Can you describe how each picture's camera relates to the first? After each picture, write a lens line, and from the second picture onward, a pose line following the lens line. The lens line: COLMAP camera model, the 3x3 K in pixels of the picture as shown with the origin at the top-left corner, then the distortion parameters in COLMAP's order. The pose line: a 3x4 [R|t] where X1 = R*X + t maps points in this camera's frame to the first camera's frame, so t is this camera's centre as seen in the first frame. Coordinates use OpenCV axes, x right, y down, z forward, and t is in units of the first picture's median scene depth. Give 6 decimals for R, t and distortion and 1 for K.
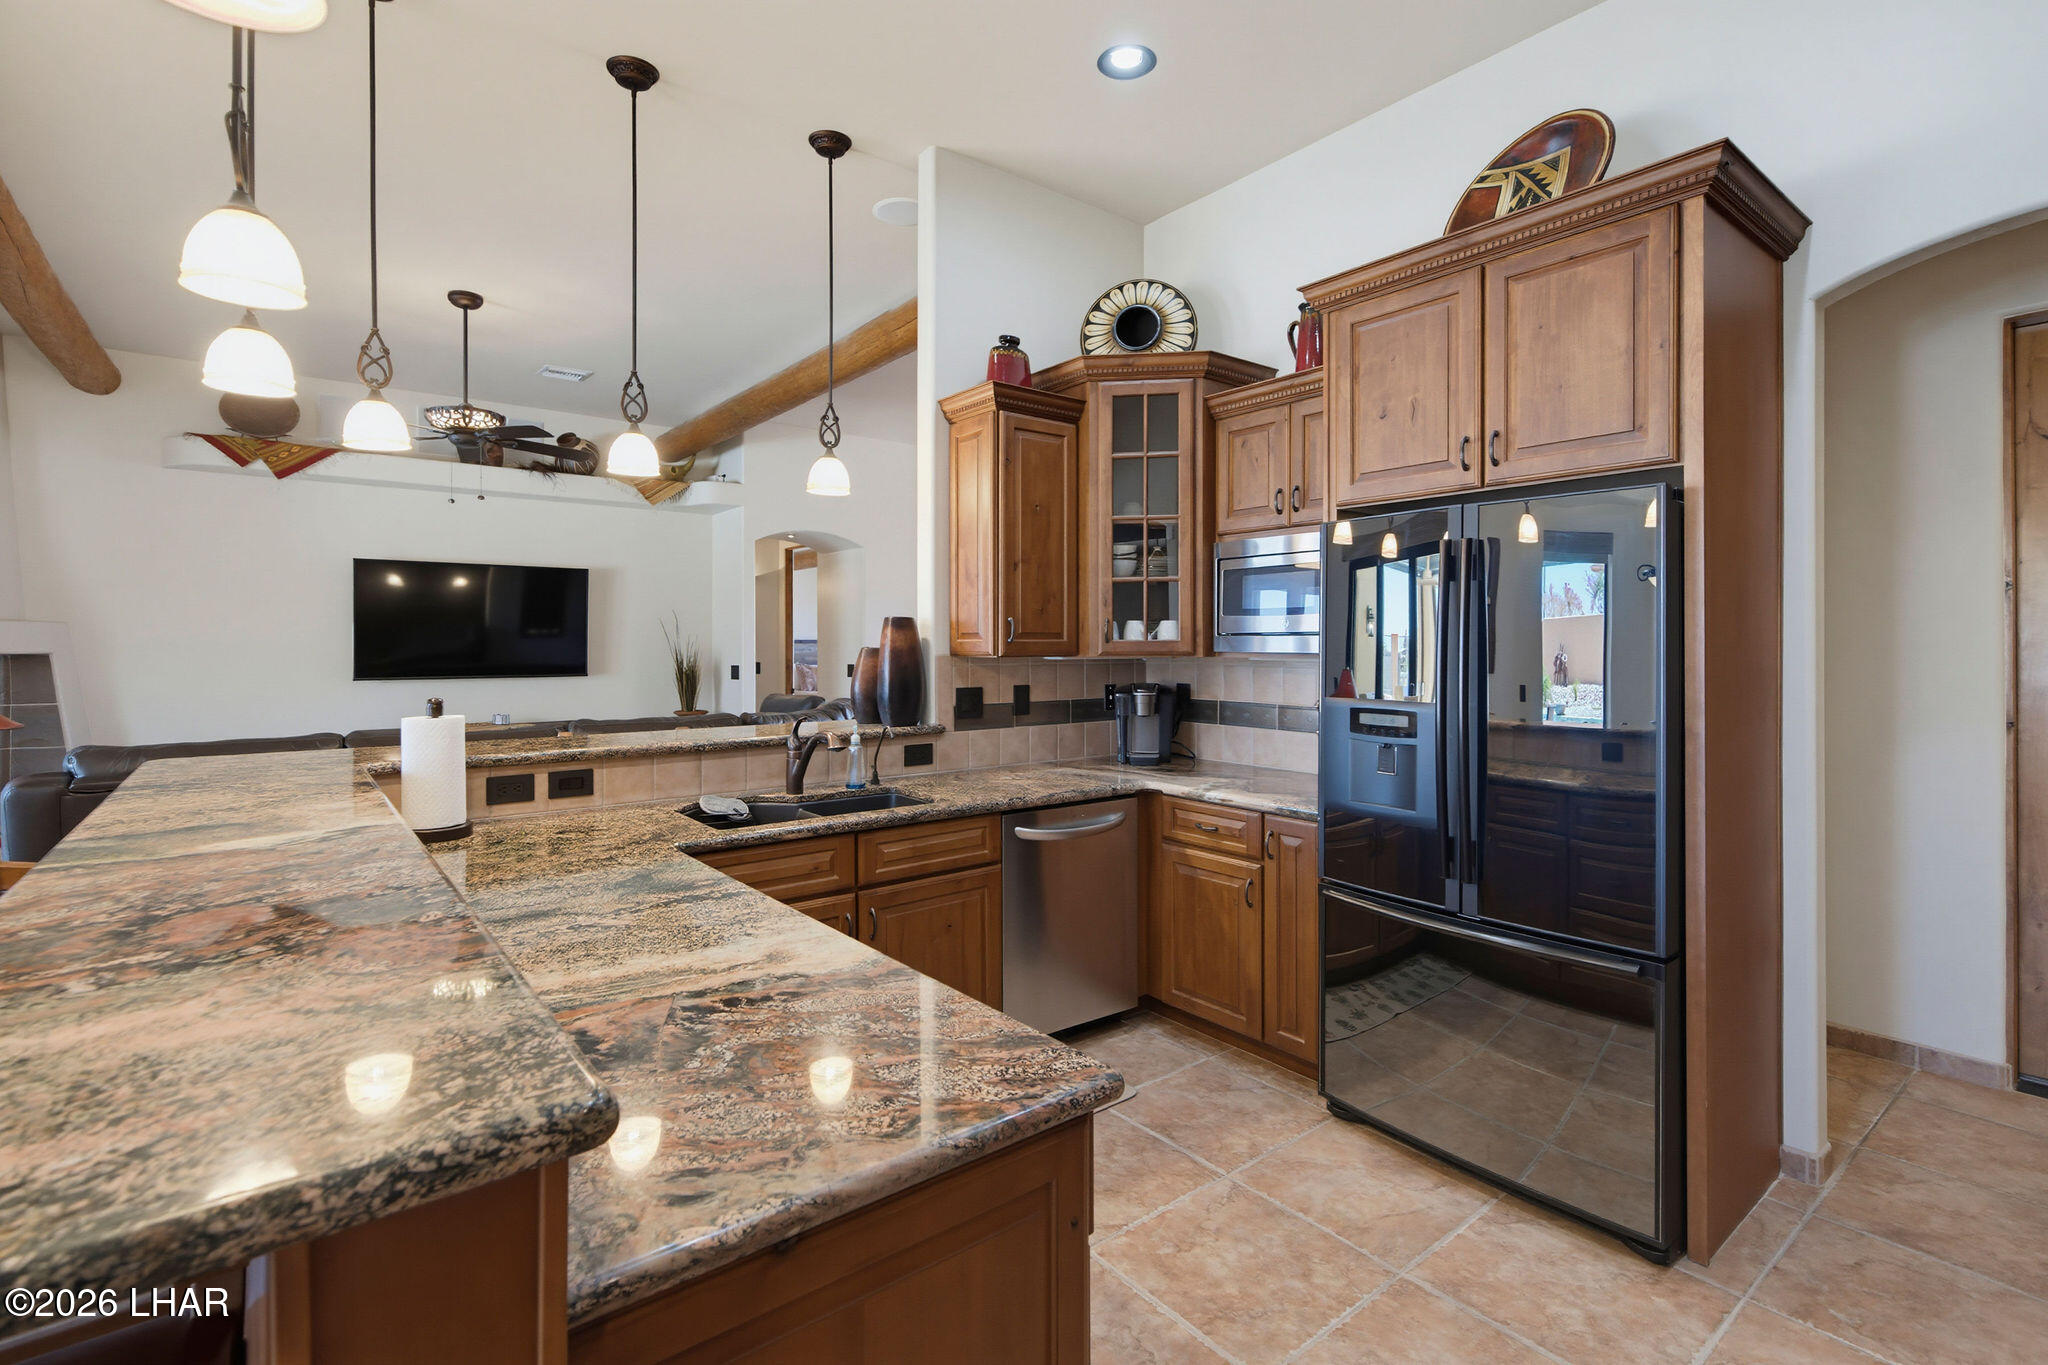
lens RADIAL K [[947.6, 0, 1028.7], [0, 947.6, 641.2], [0, 0, 1]] dist [0.000968, 0.000330]
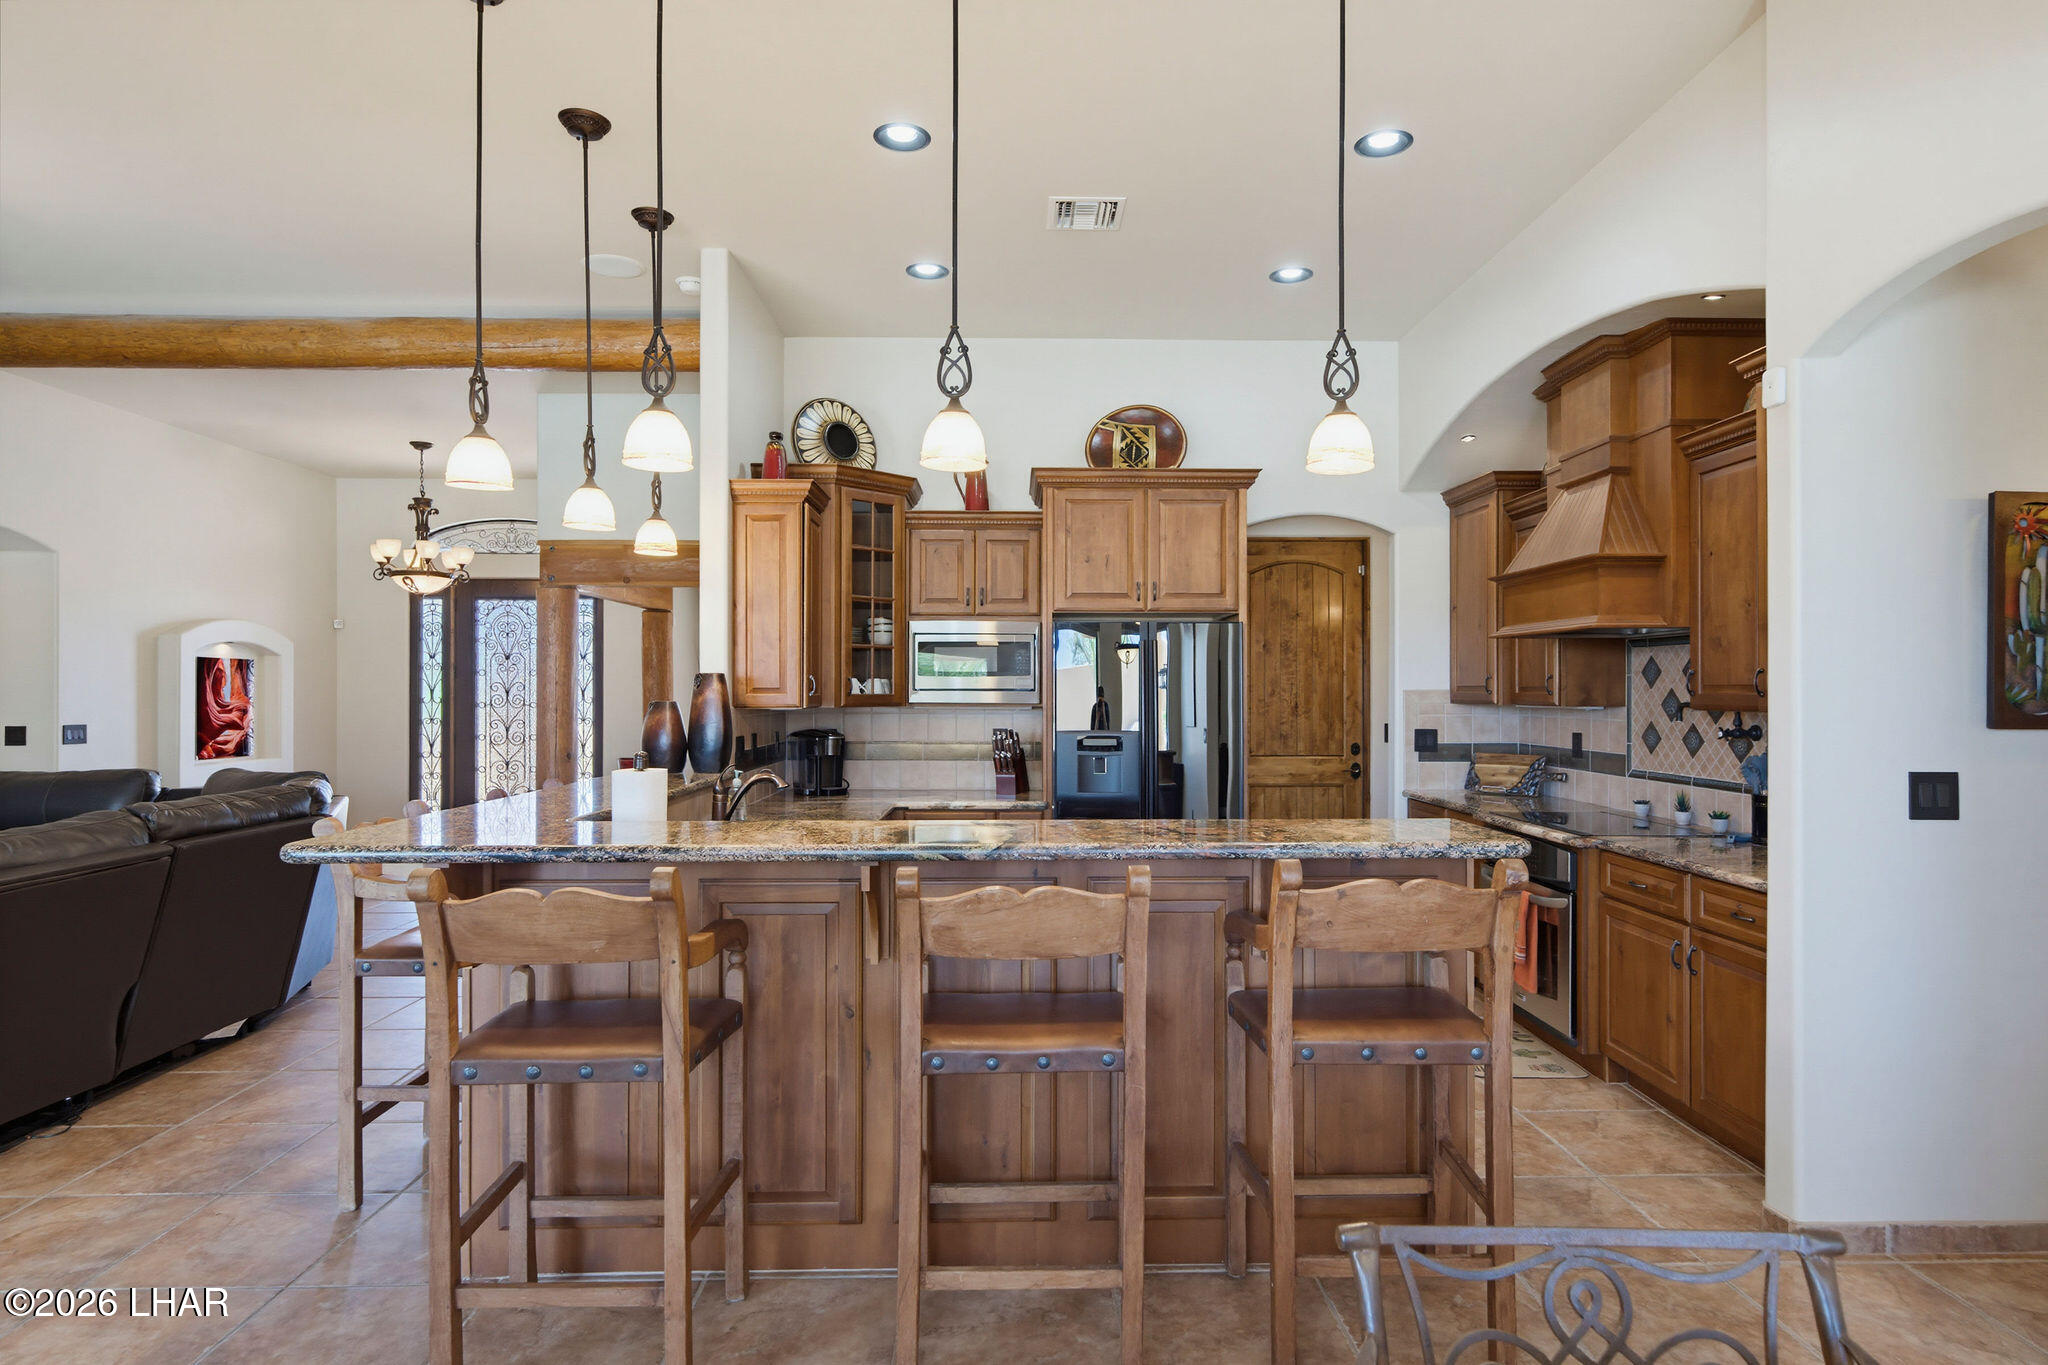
lens RADIAL K [[1078.4, 0, 1024.2], [0, 1078.4, 691.5], [0, 0, 1]] dist [0.001135, 0.000407]
pose [[0.602433, 0.001087, 0.798168, -0.895296], [-0.003508, 0.999993, 0.001285, -0.006891], [-0.798162, -0.003574, 0.602433, -0.042009]]
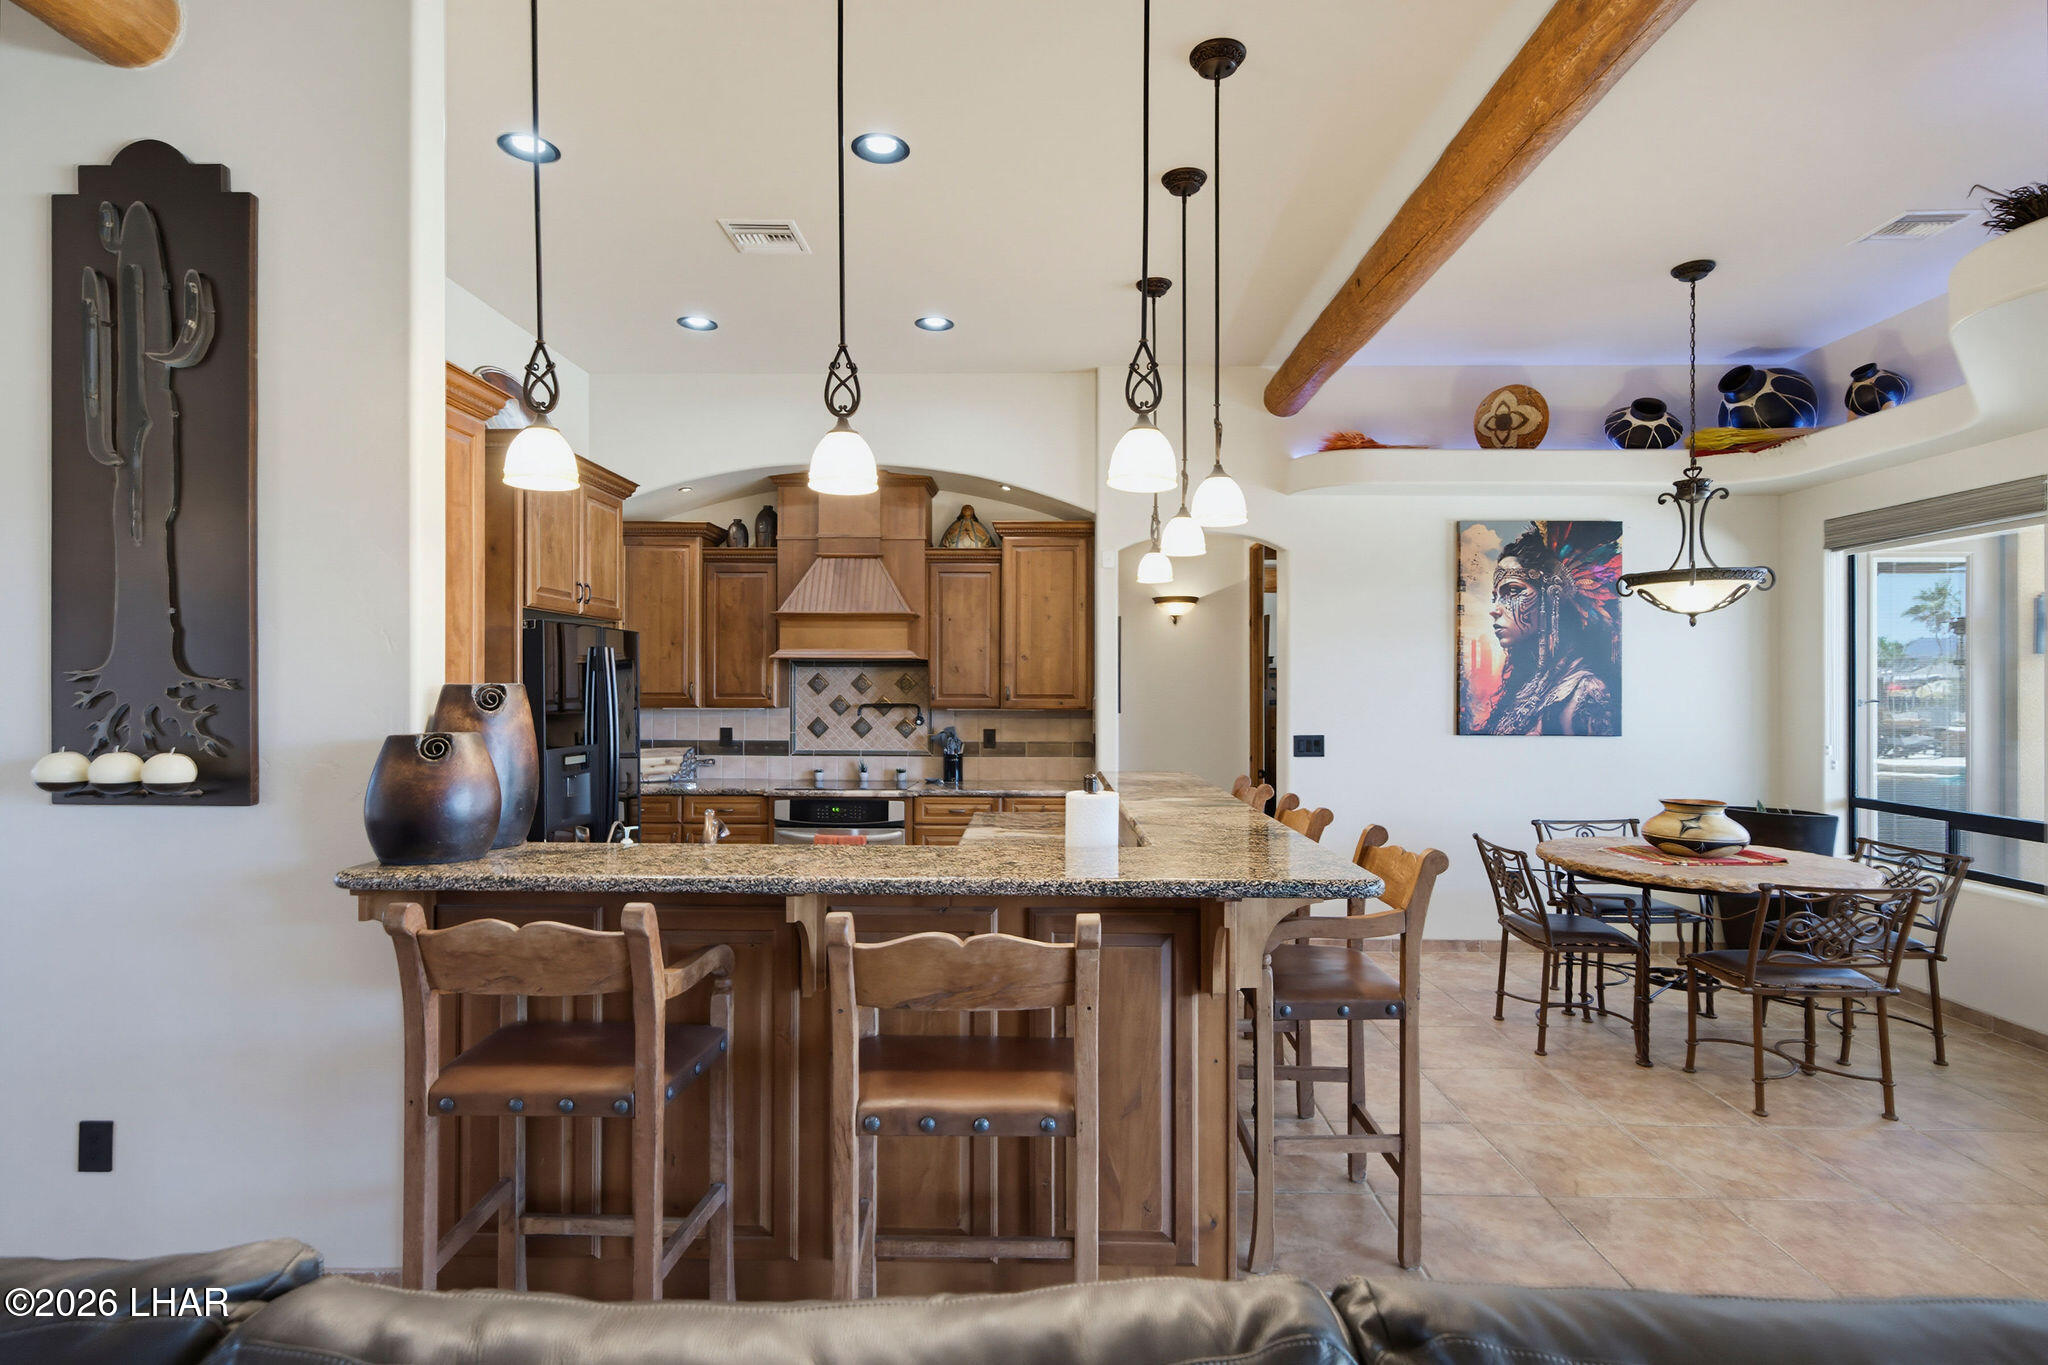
lens RADIAL K [[1014.2, 0, 1014.1], [0, 1014.2, 681.6], [0, 0, 1]] dist [0.009383, 0.000499]
pose [[-0.769923, 0.003389, 0.638128, -0.854419], [-0.002598, 0.999961, -0.008445, -0.020716], [-0.638132, -0.008160, -0.769884, 1.277899]]
